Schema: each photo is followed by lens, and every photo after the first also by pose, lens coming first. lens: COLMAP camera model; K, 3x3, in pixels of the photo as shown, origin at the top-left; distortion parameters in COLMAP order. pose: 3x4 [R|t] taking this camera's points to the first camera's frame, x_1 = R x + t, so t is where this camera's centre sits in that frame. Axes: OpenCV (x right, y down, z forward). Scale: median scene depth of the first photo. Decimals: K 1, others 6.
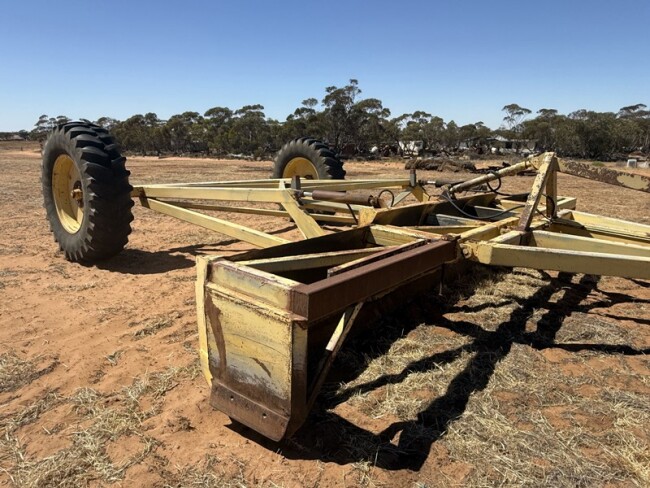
lens RADIAL K [[439.9, 0, 325.0], [0, 439.9, 244.0], [0, 0, 1]] dist [-0.001537, 0.000030]
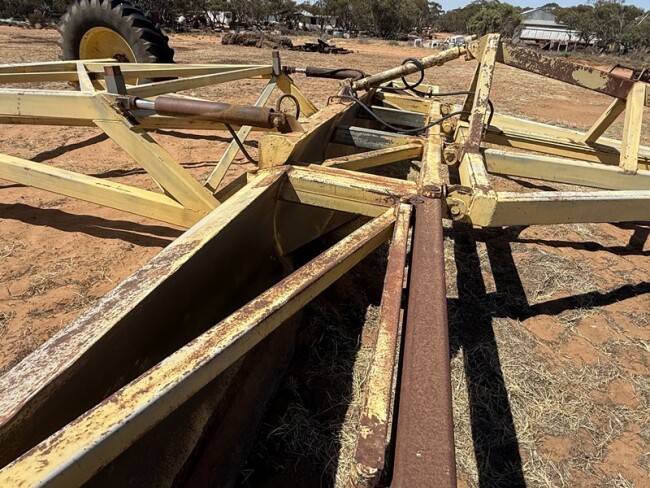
lens RADIAL K [[396.7, 0, 325.0], [0, 396.7, 244.0], [0, 0, 1]] dist [-0.000598, 0.000608]
pose [[0.913732, -0.164696, 0.371442, -0.021987], [0.047921, 0.951468, 0.303993, -0.041216], [-0.403482, -0.259968, 0.877279, 0.203526]]
